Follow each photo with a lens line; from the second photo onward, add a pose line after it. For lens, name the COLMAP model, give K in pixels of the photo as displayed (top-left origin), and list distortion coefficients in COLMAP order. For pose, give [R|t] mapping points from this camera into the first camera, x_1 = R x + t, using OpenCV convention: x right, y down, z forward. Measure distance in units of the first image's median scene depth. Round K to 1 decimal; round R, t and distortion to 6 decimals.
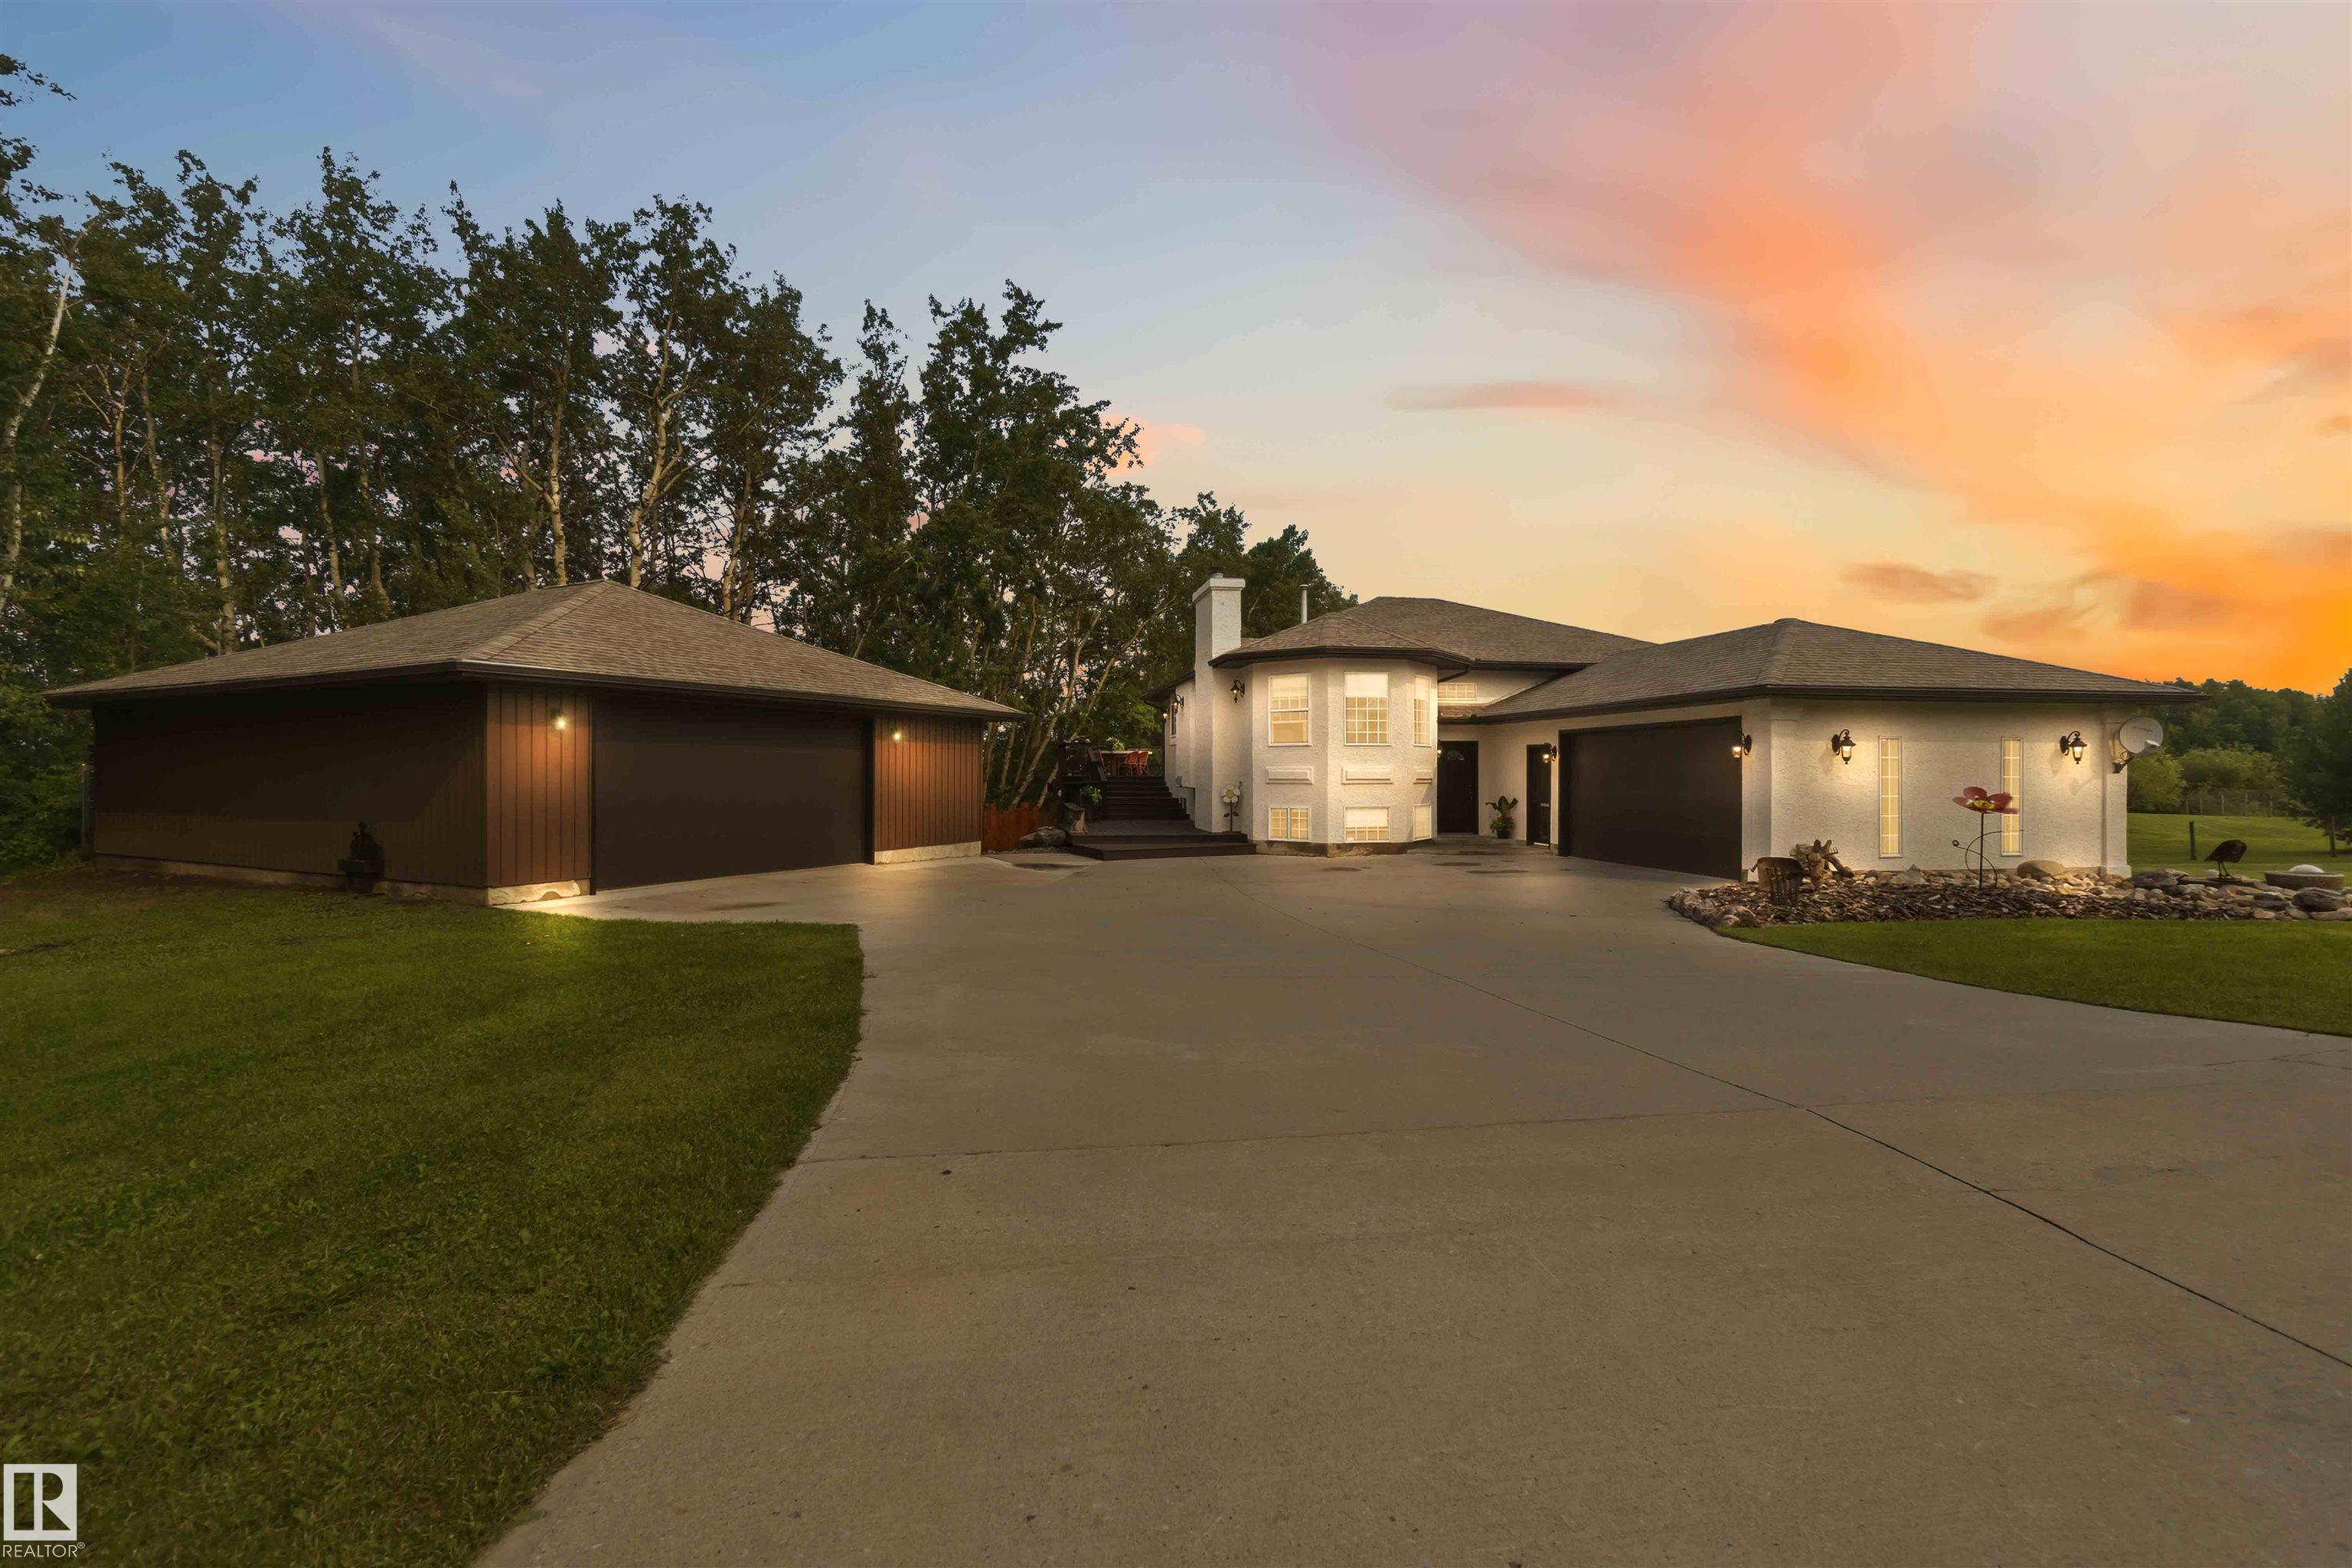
lens RADIAL K [[1043.5, 0, 1186.7], [0, 1043.5, 774.5], [0, 0, 1]] dist [-0.003091, 0.002040]
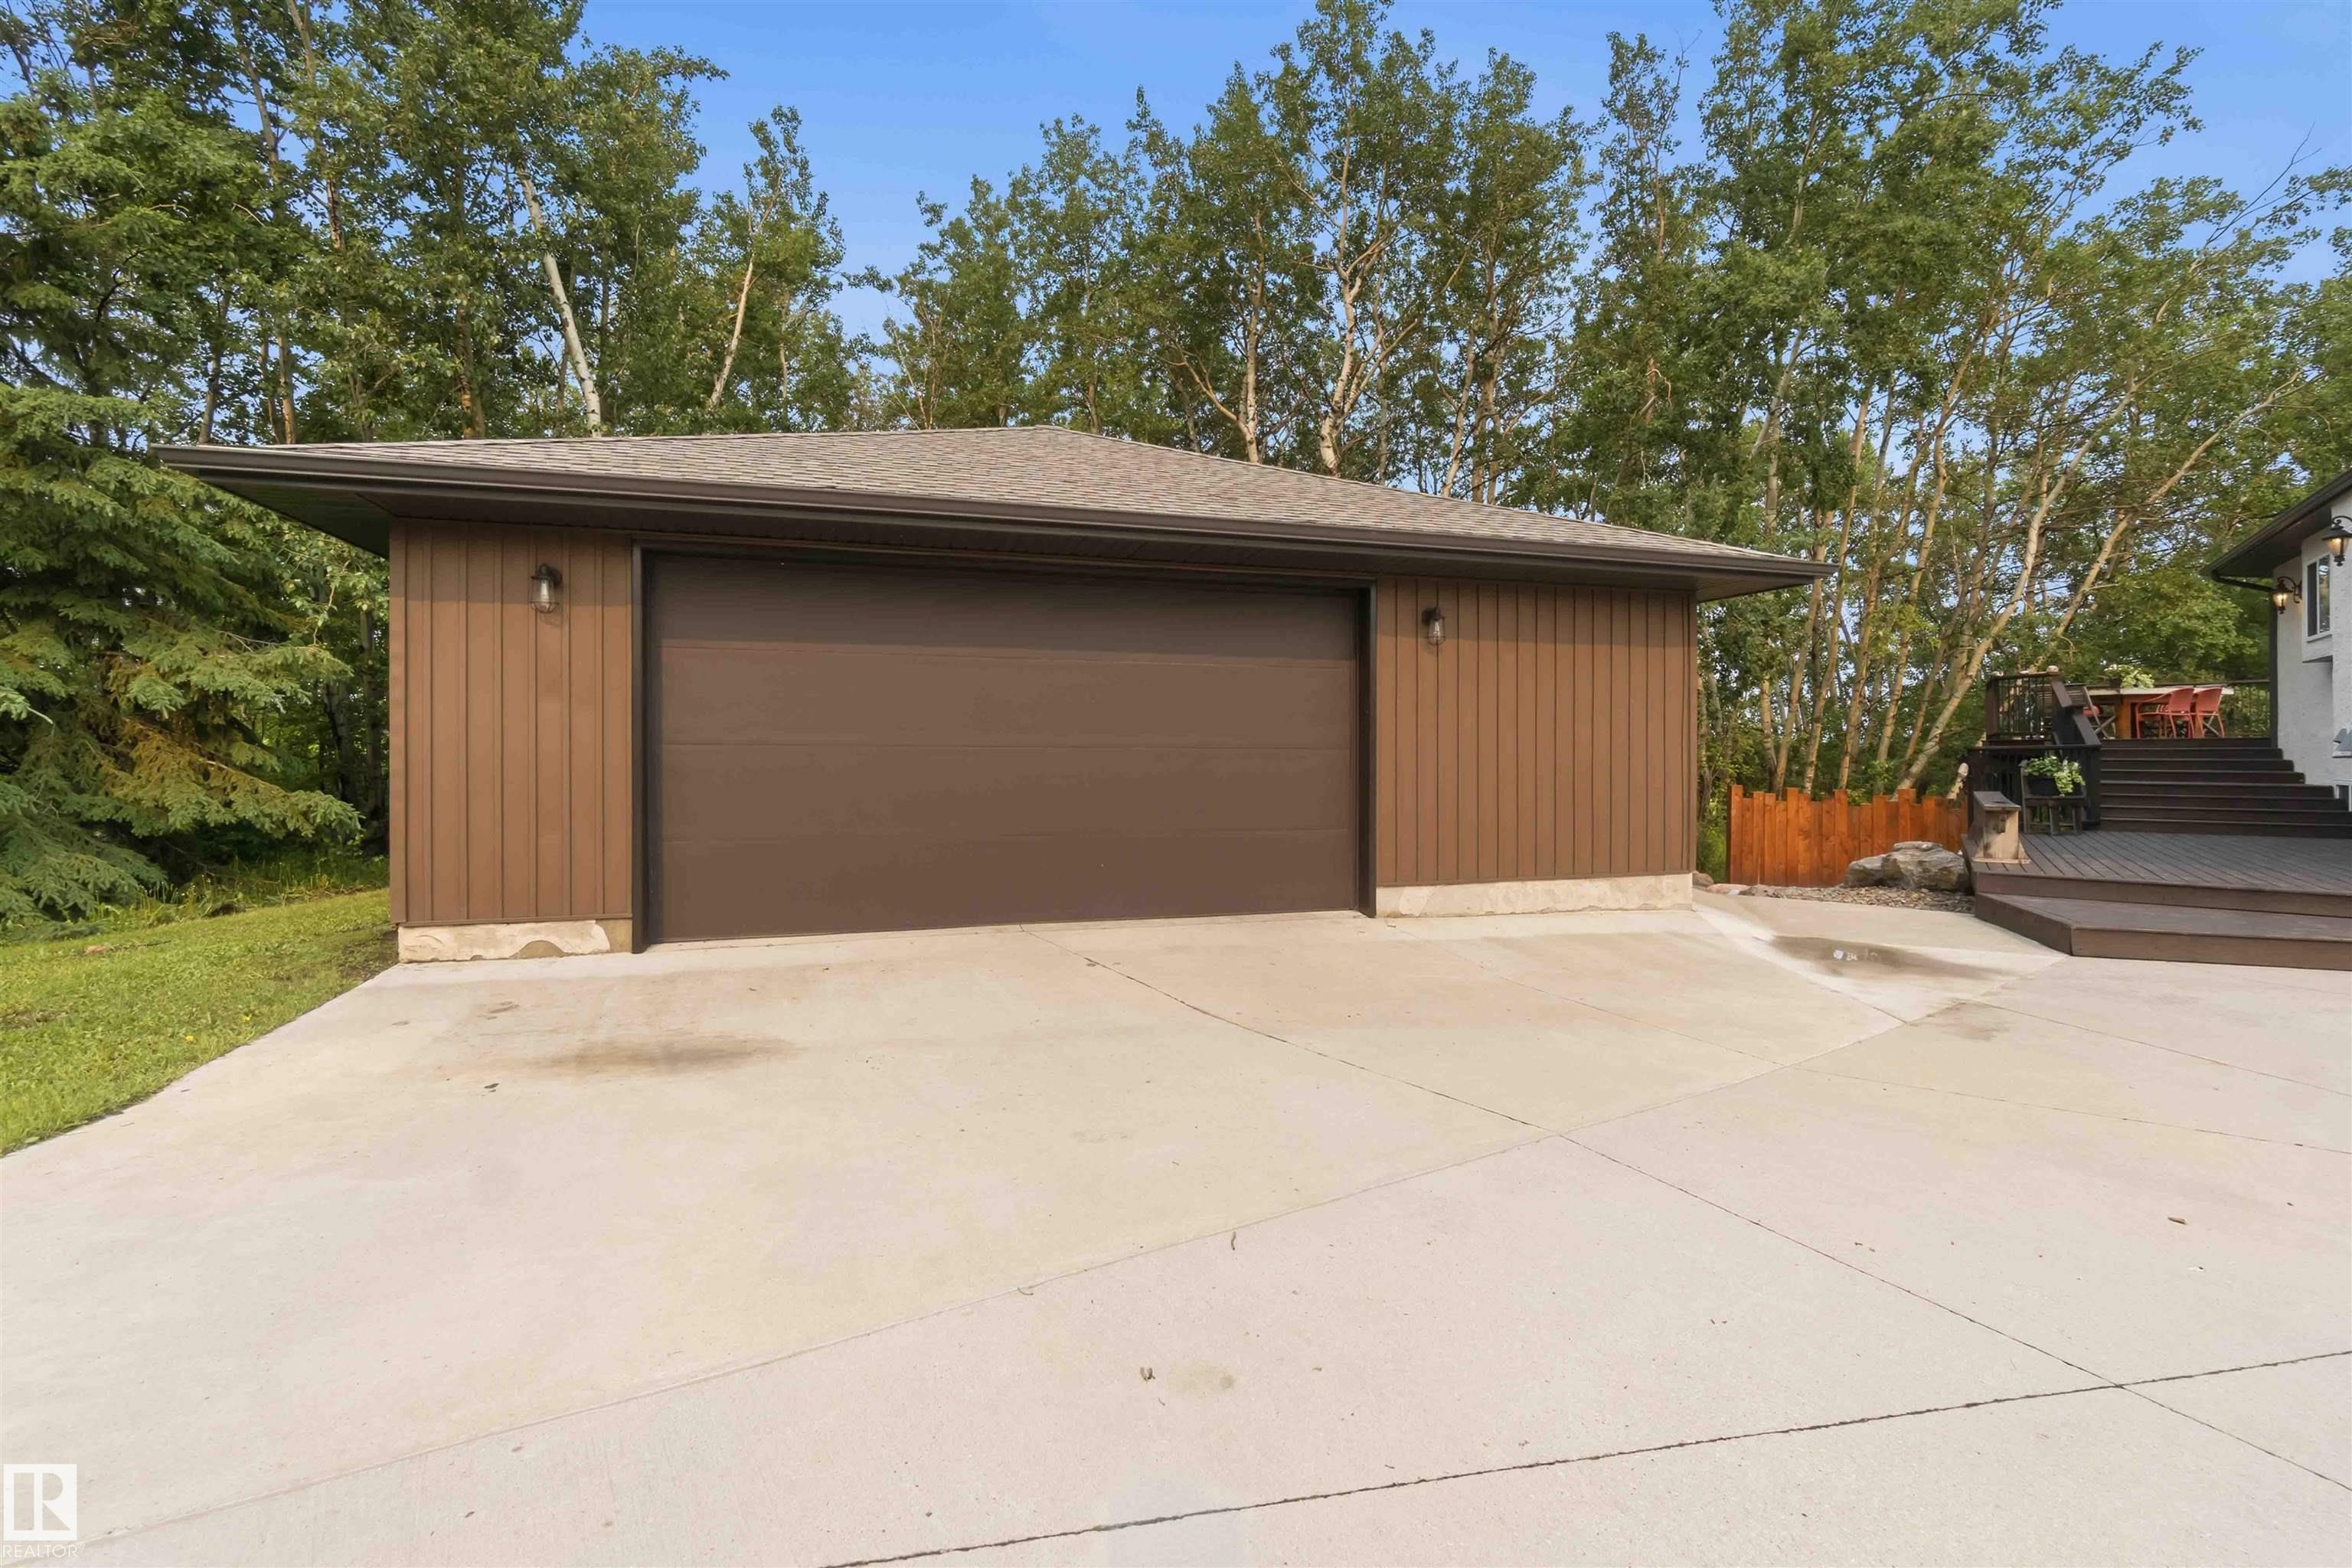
lens RADIAL K [[1043.5, 0, 1171.8], [0, 1043.5, 755.6], [0, 0, 1]] dist [-0.003091, 0.002040]
pose [[0.688196, -0.001434, -0.725523, -0.024782], [-0.000364, 0.999997, -0.002322, 0.011741], [0.725524, 0.001862, 0.688194, 0.376995]]
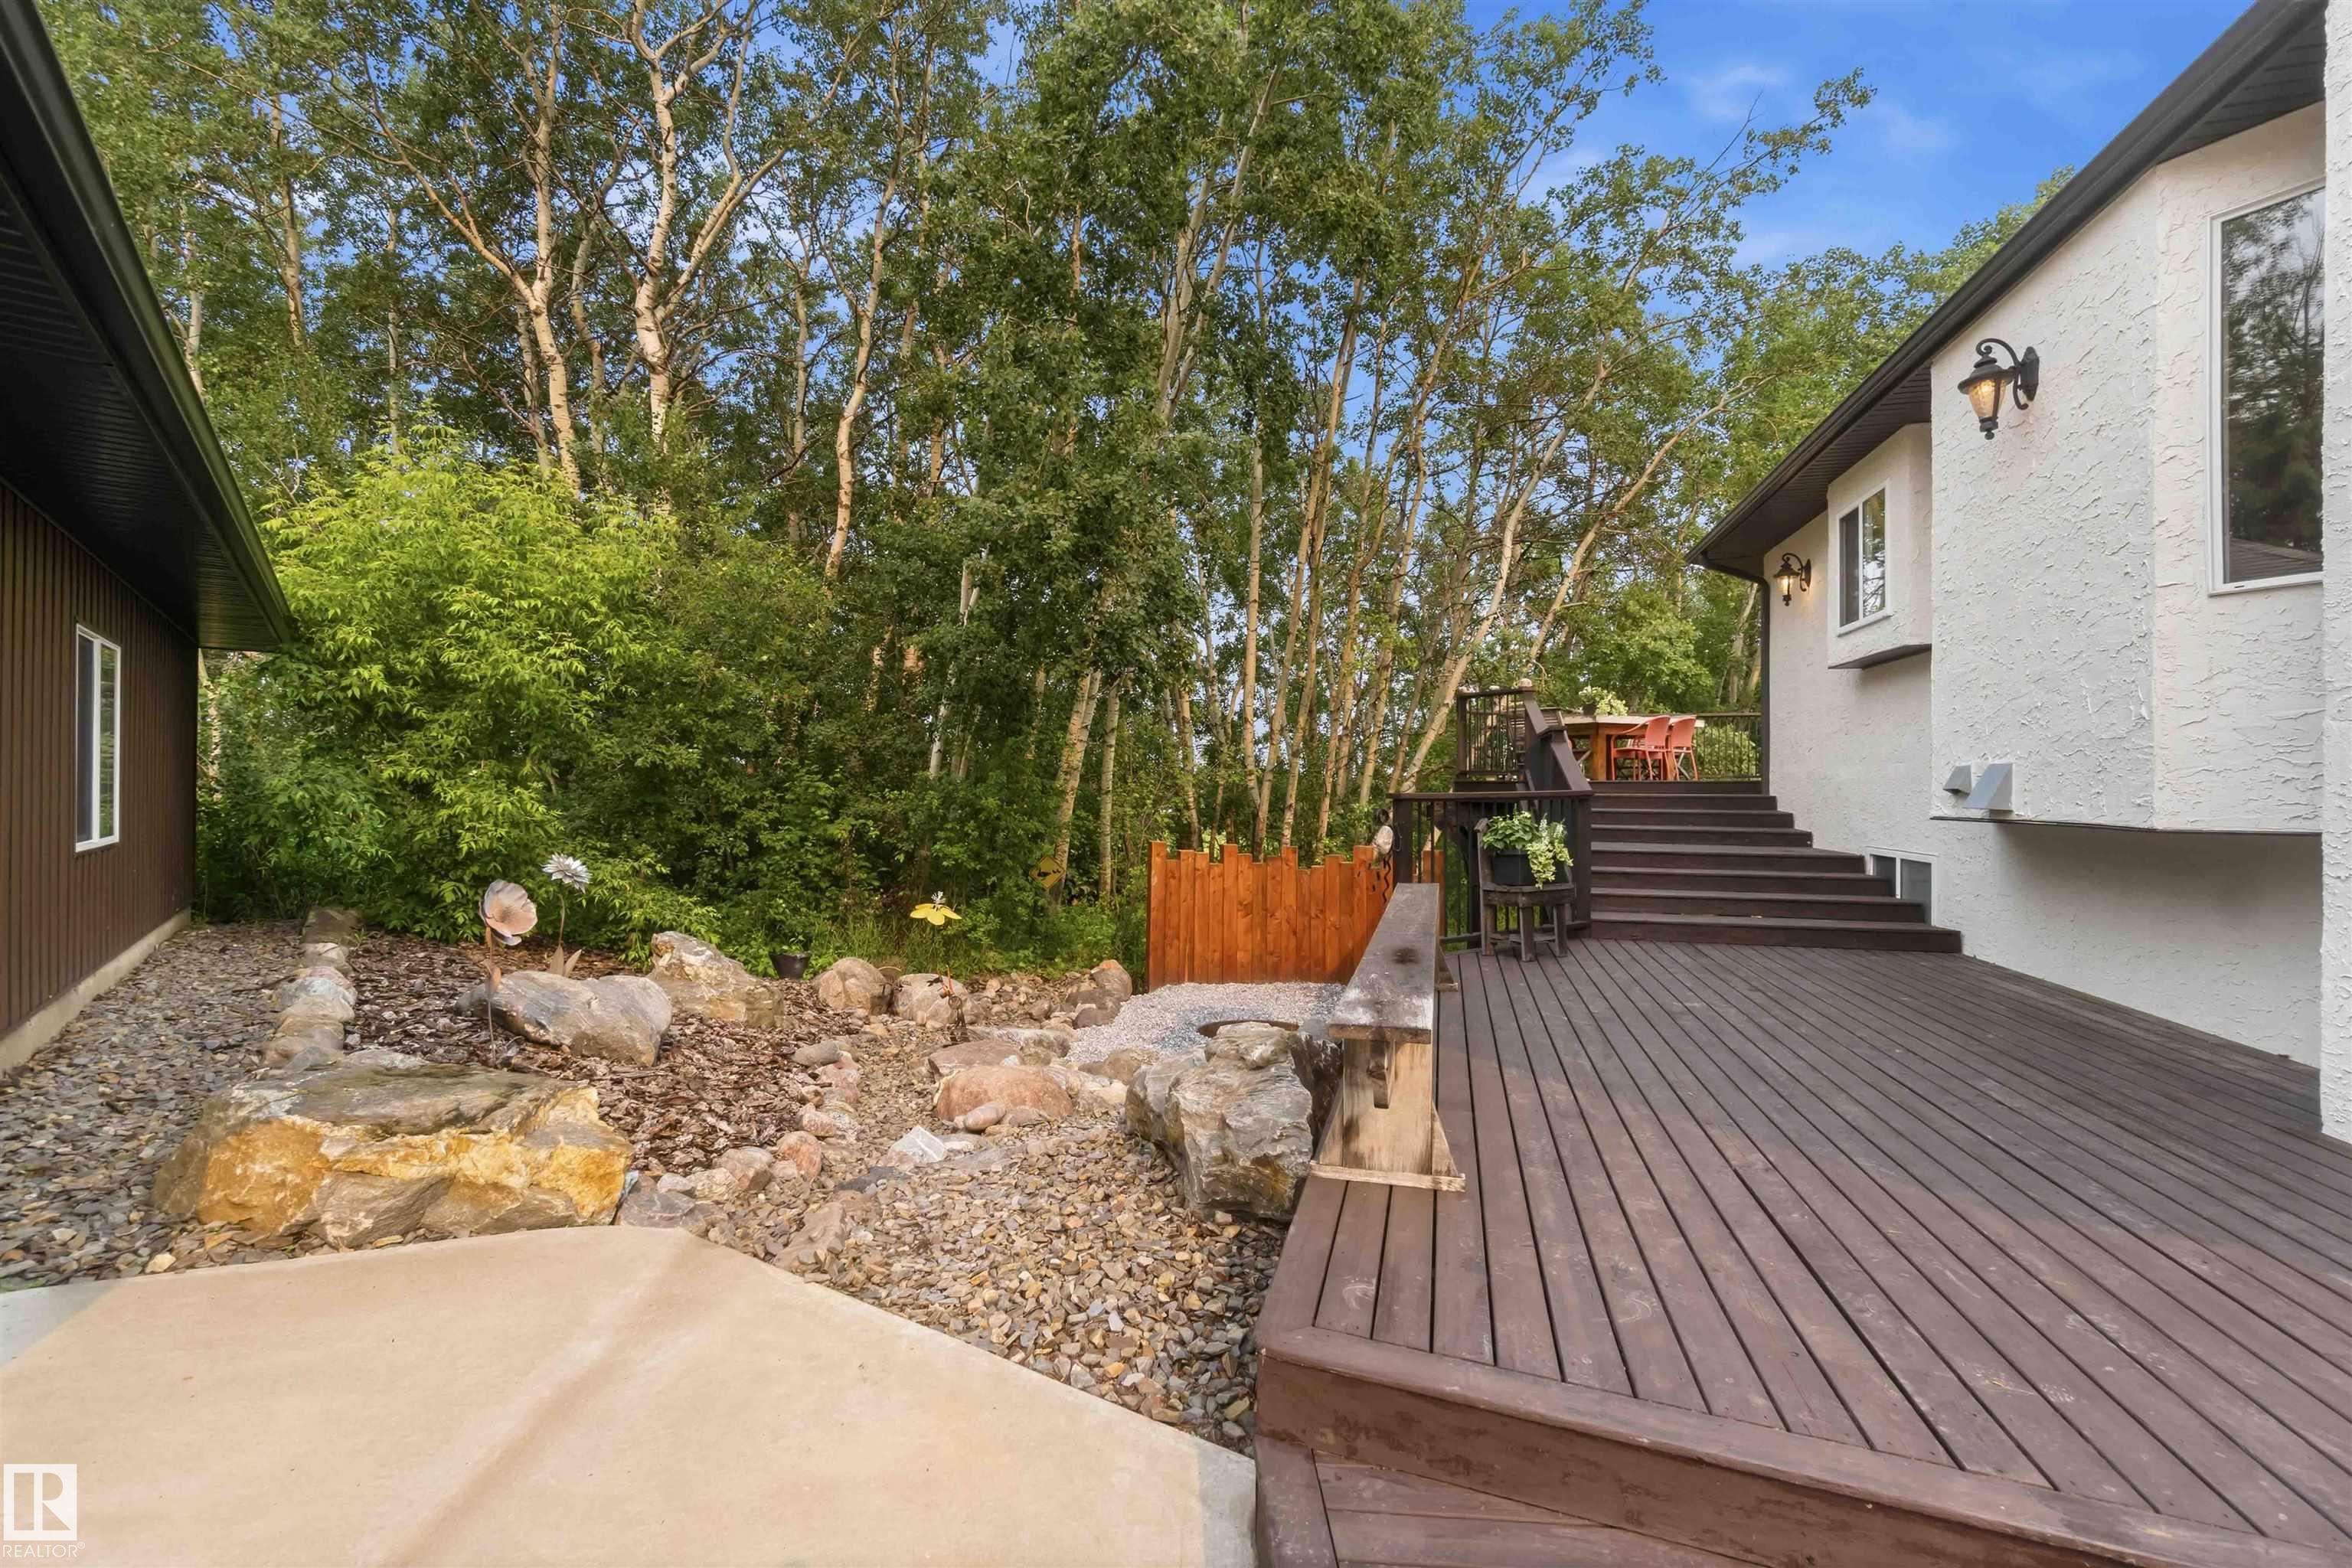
lens RADIAL K [[1043.5, 0, 1176.1], [0, 1043.5, 769.9], [0, 0, 1]] dist [-0.003091, 0.002040]
pose [[0.907430, -0.002487, -0.420196, -0.057154], [-0.007261, 0.999740, -0.021599, 0.007262], [0.420140, 0.022650, 0.907176, 0.672088]]
